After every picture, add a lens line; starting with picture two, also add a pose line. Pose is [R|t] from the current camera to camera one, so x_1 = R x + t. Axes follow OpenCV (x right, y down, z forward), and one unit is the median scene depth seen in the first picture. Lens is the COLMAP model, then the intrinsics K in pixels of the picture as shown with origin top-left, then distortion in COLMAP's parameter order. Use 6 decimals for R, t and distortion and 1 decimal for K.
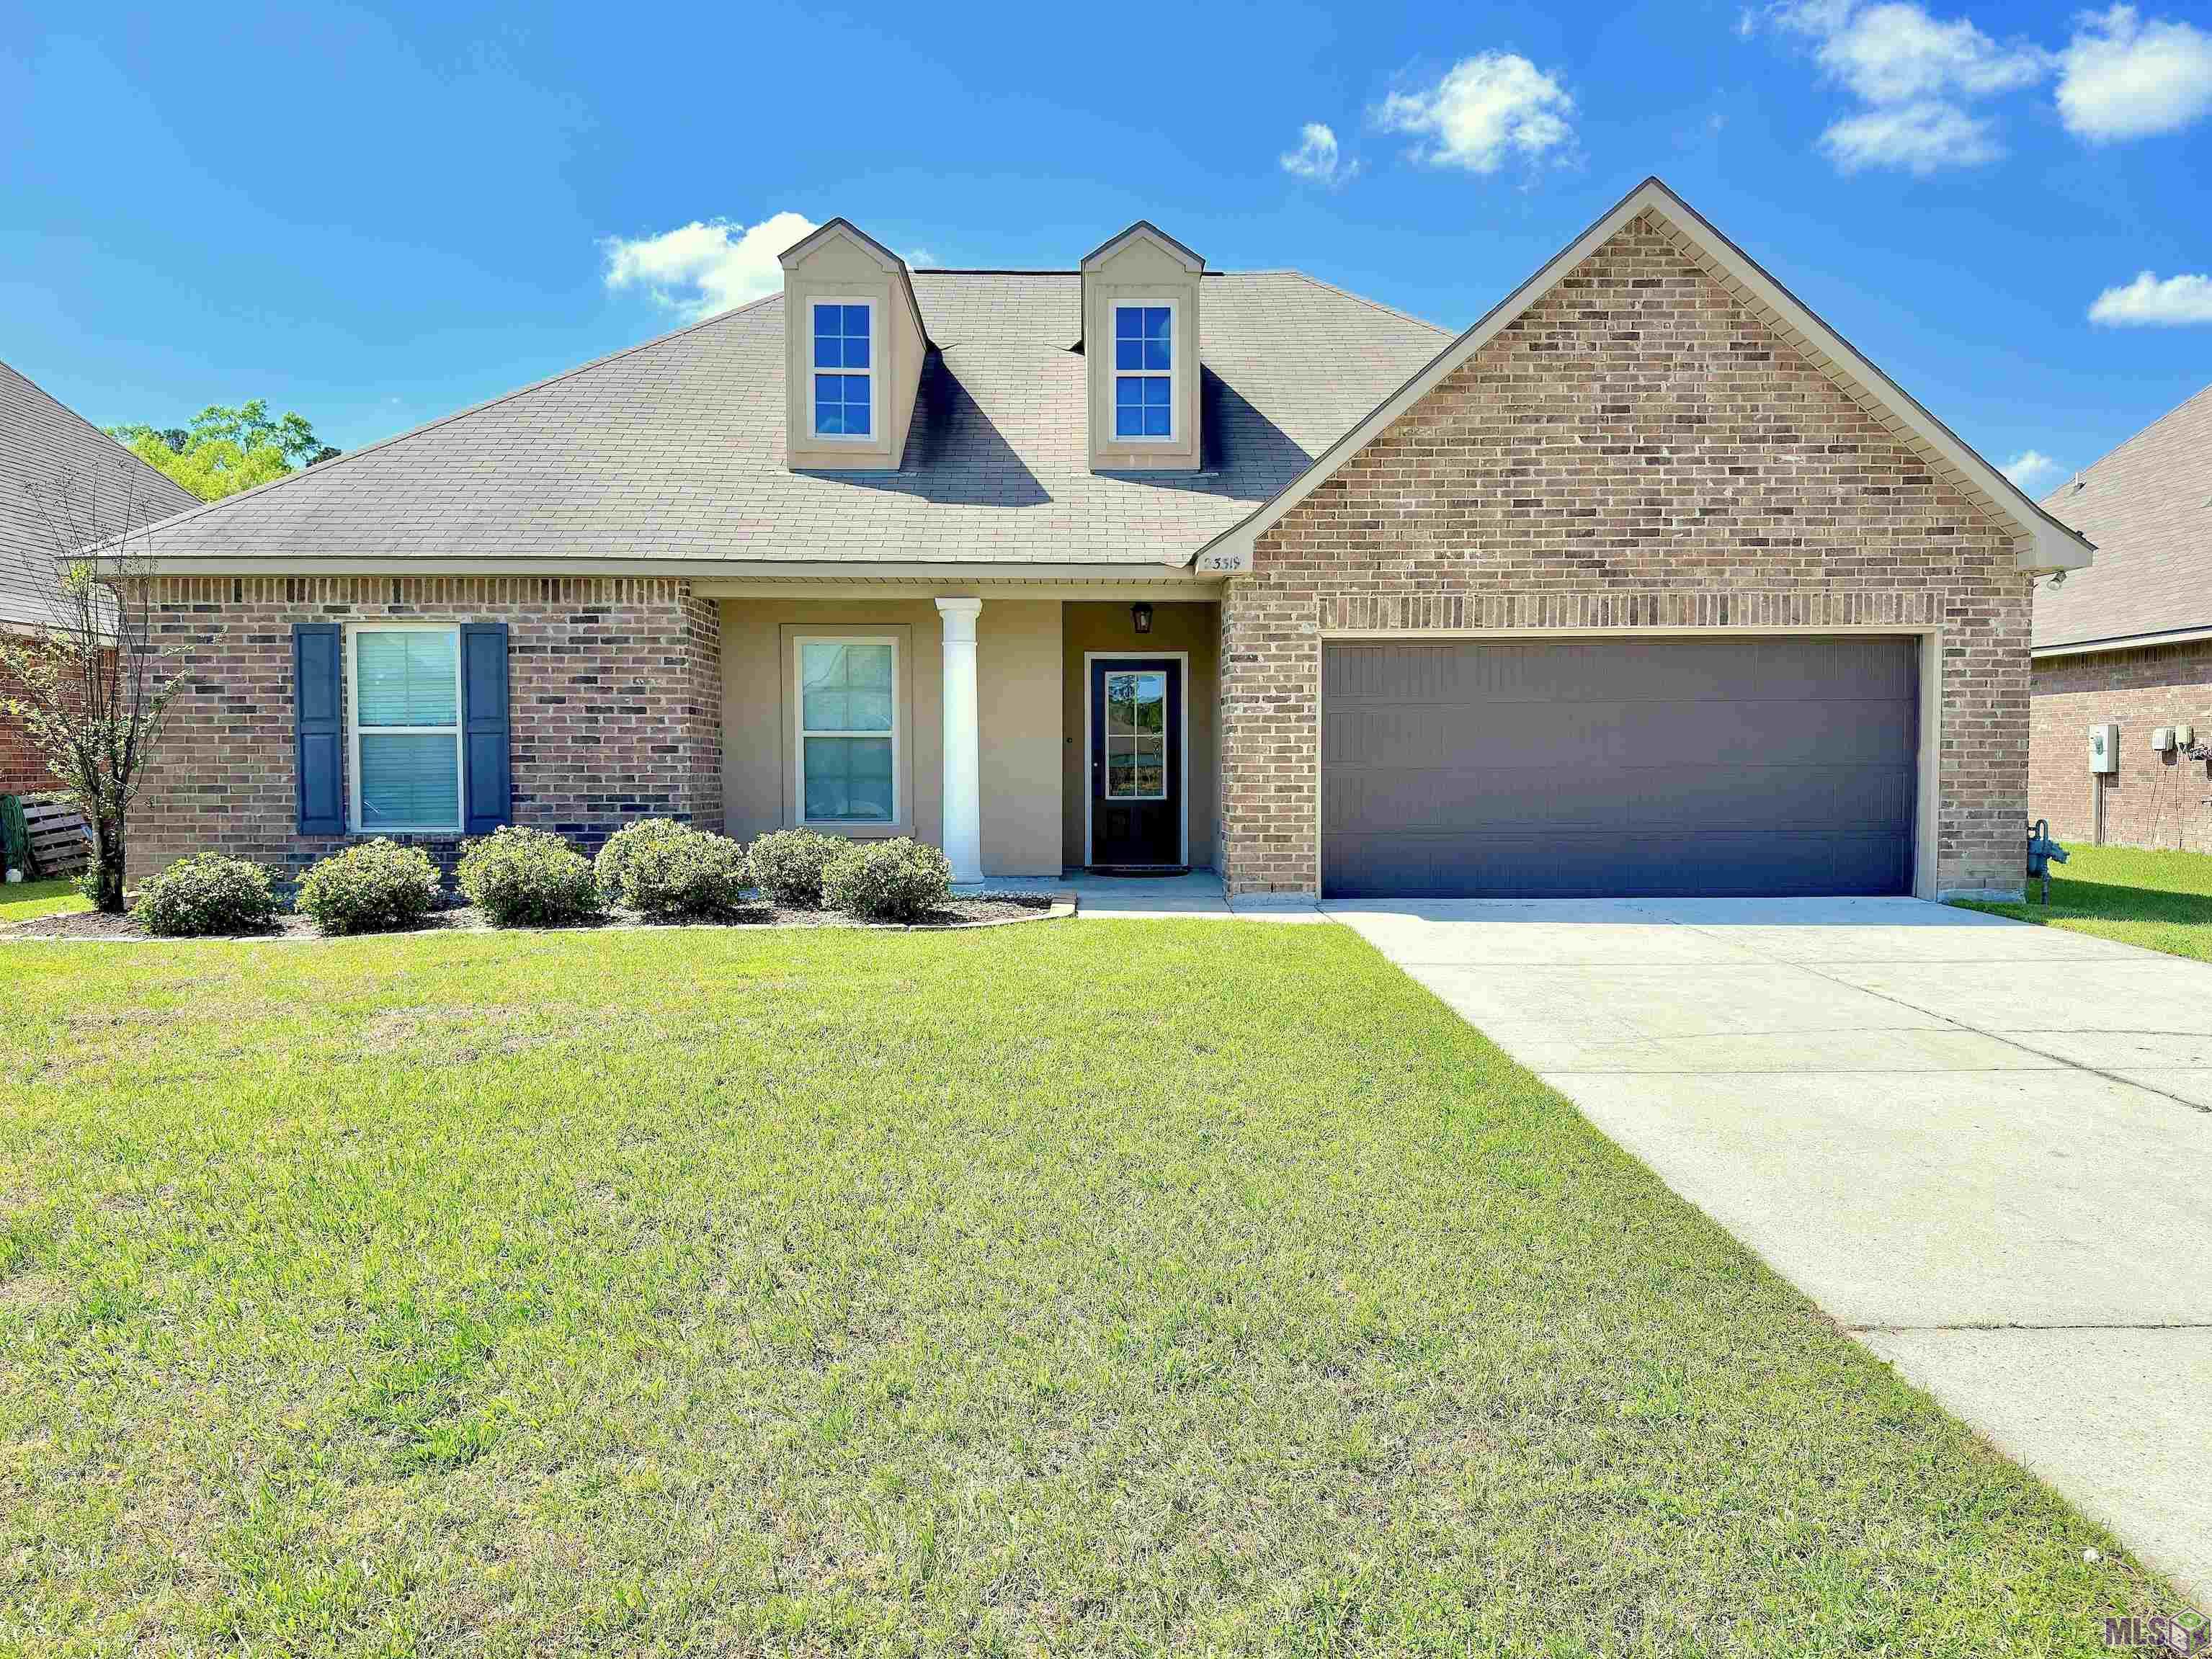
lens RADIAL K [[1537.5, 0, 1106.0], [0, 1537.5, 829.5], [0, 0, 1]] dist [0.150113, -0.348444]
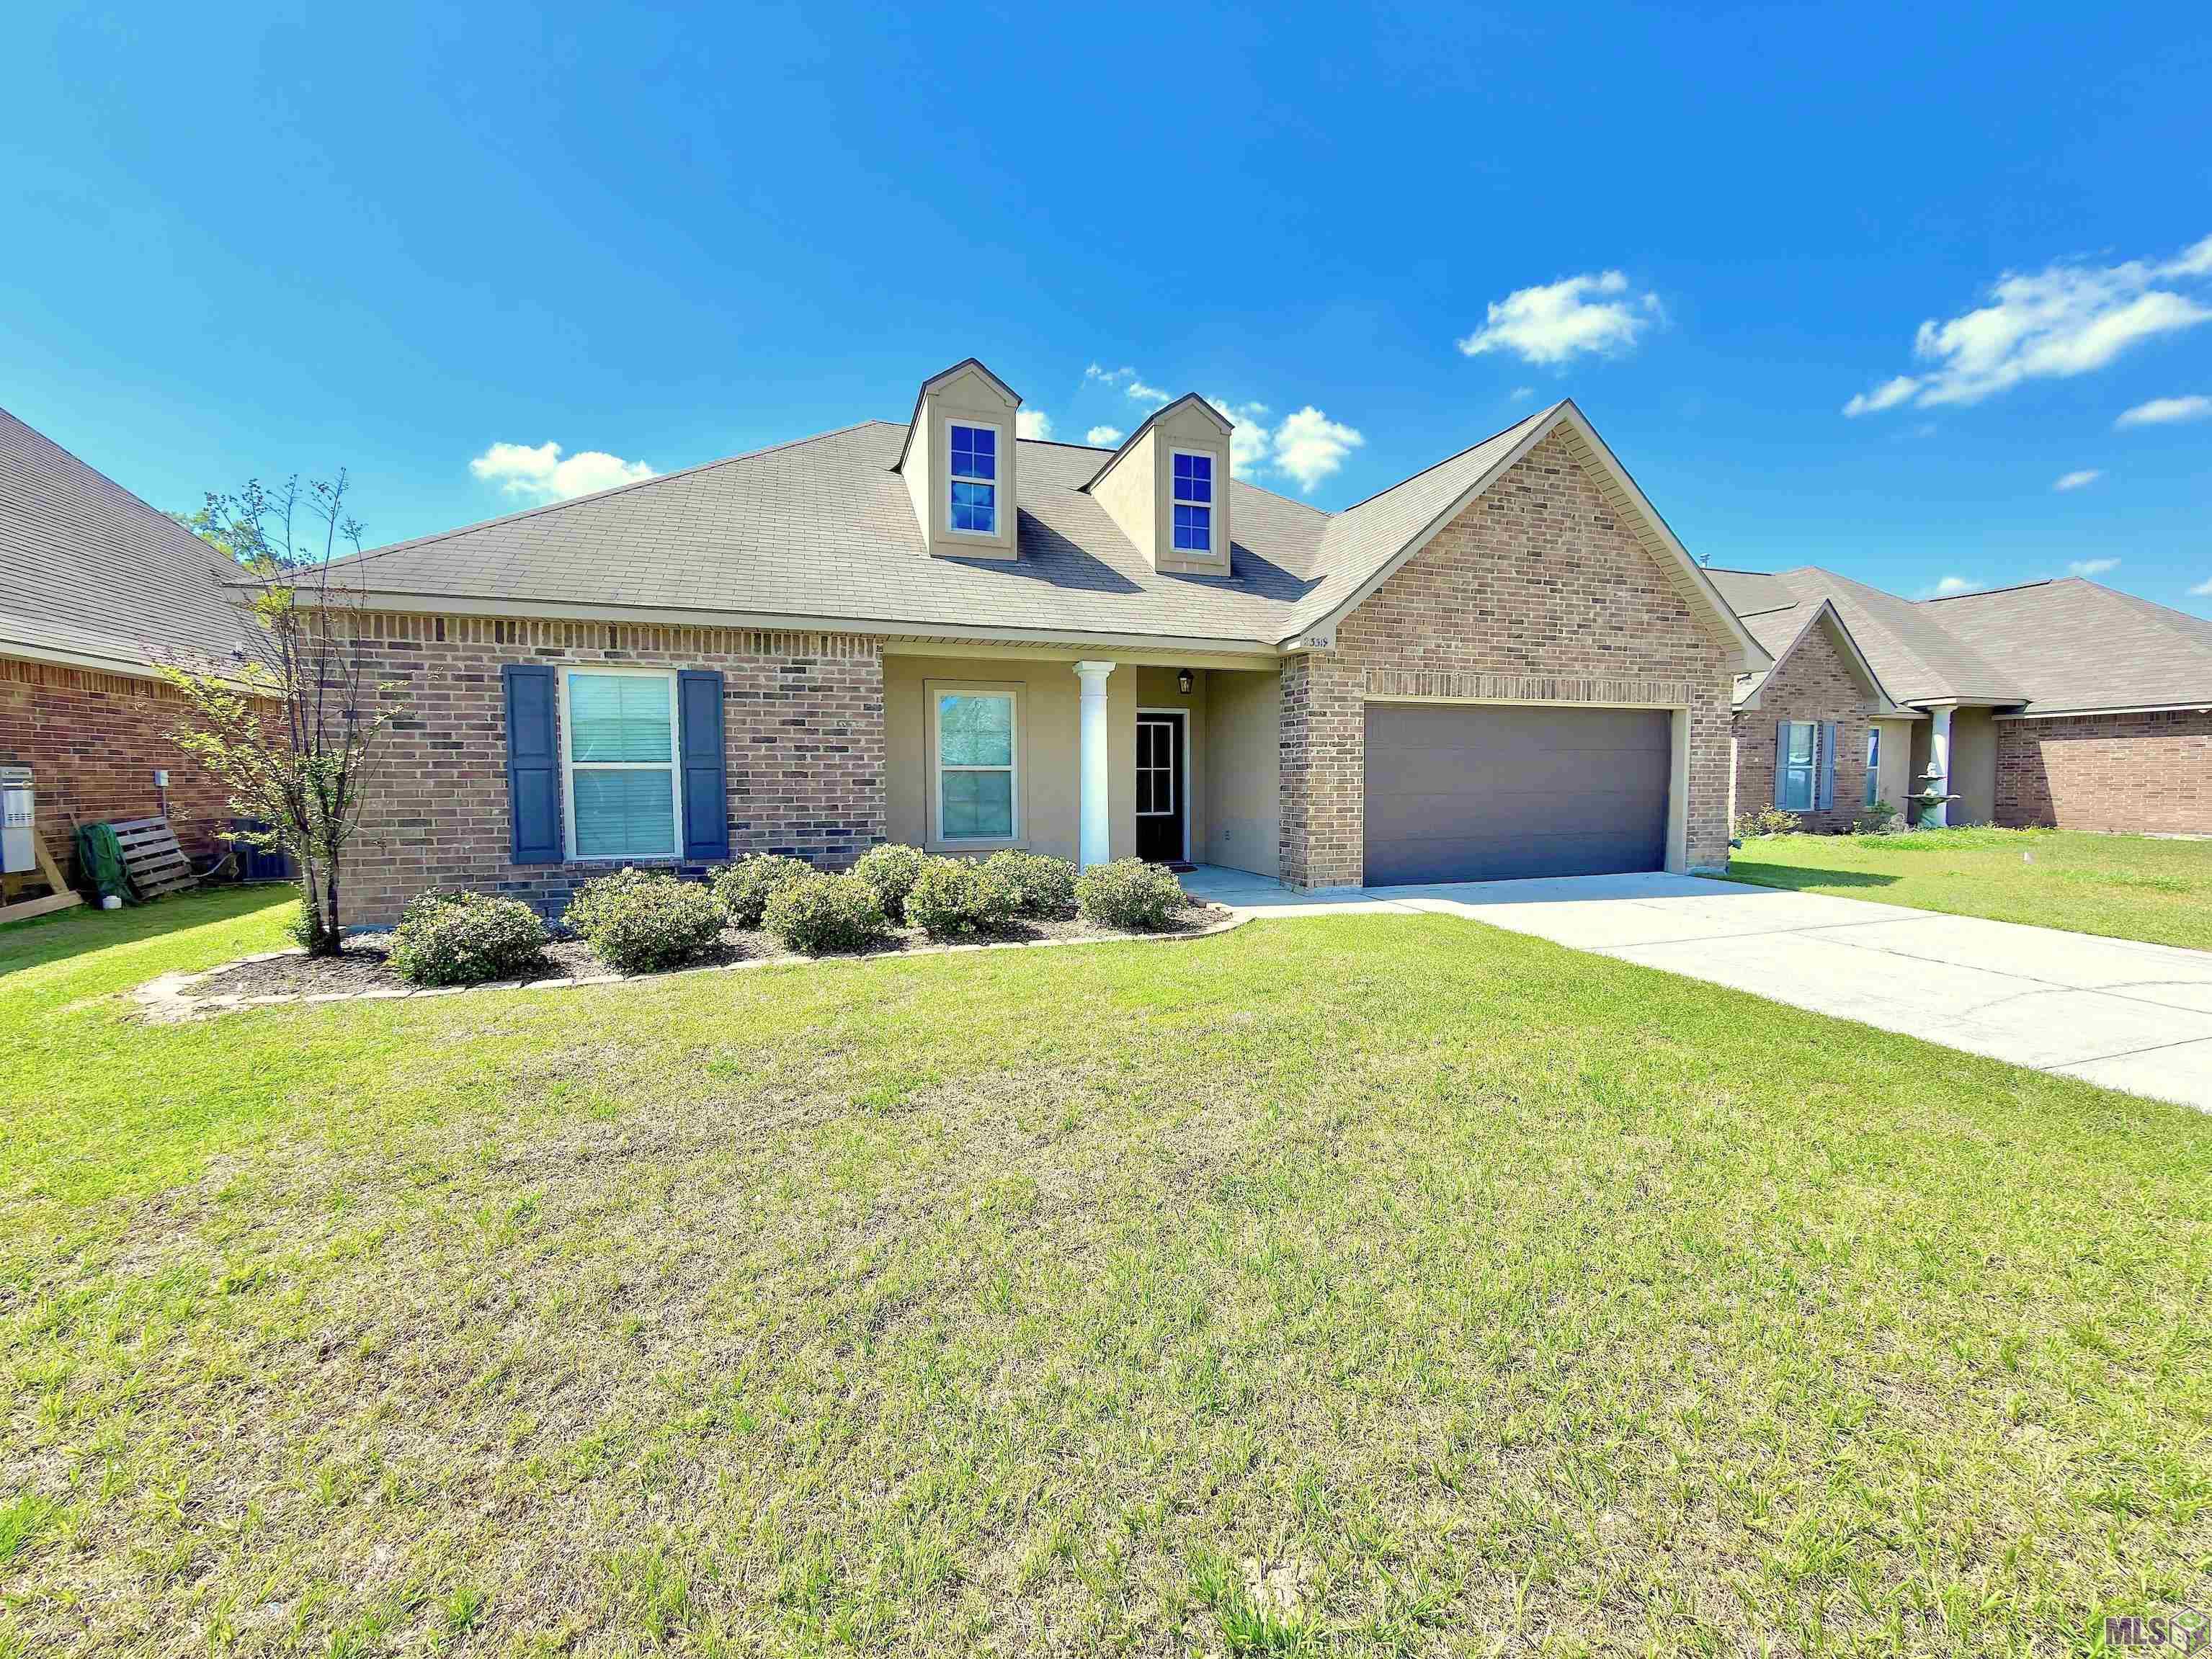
lens RADIAL K [[888.7, 0, 1106.0], [0, 888.7, 829.5], [0, 0, 1]] dist [0.002123, -0.026959]
pose [[0.951693, -0.018546, 0.306489, -0.318628], [0.014119, 0.999762, 0.016655, -0.024803], [-0.306725, -0.011523, 0.951728, 0.306344]]
